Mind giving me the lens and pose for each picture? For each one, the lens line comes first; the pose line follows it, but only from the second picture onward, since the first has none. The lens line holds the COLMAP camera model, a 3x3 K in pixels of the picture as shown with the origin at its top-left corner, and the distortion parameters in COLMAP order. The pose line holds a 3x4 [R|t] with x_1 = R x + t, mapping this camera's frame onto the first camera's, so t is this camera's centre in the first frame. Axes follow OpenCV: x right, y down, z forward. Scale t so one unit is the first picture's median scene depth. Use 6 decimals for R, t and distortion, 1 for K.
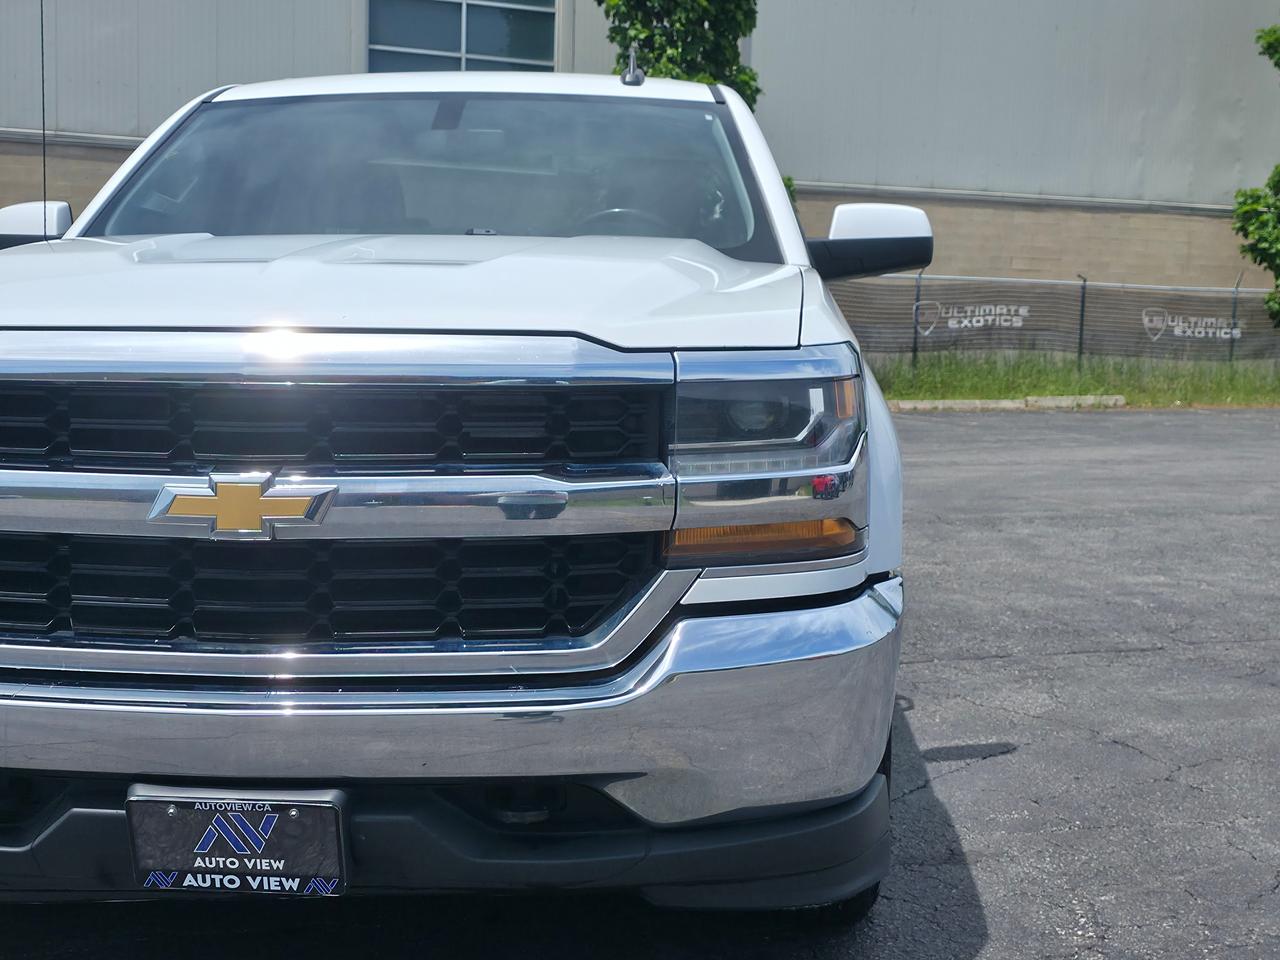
lens RADIAL K [[1541.9, 0, 640.0], [0, 1541.9, 480.0], [0, 0, 1]] dist [0.154447, -0.432793]
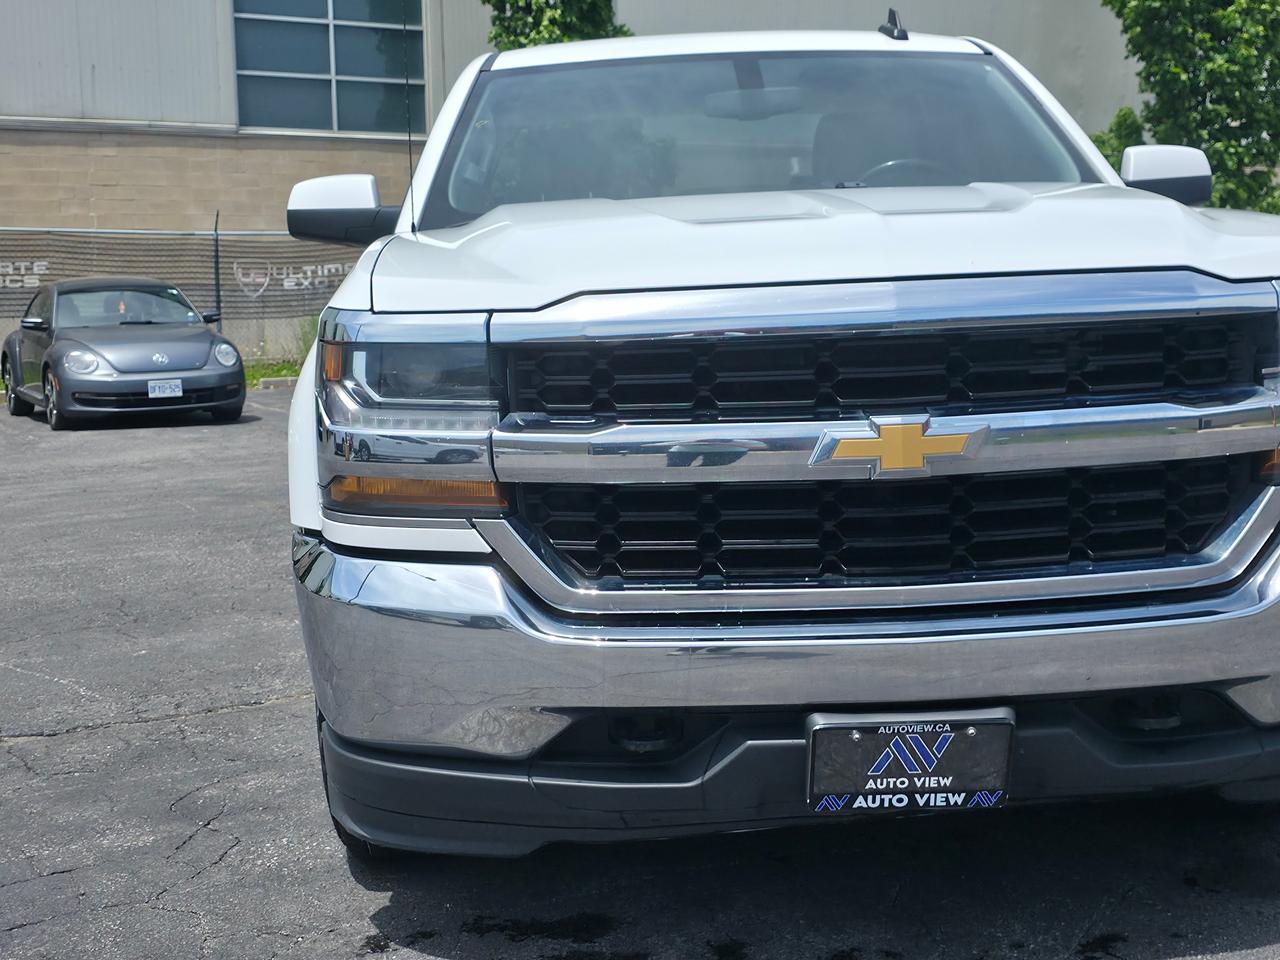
lens RADIAL K [[1541.9, 0, 640.0], [0, 1541.9, 480.0], [0, 0, 1]] dist [0.154447, -0.432793]
pose [[0.993354, -0.054960, 0.101128, -0.530020], [0.052640, 0.998289, 0.025470, 0.003408], [-0.102354, -0.019977, 0.994547, -0.029159]]
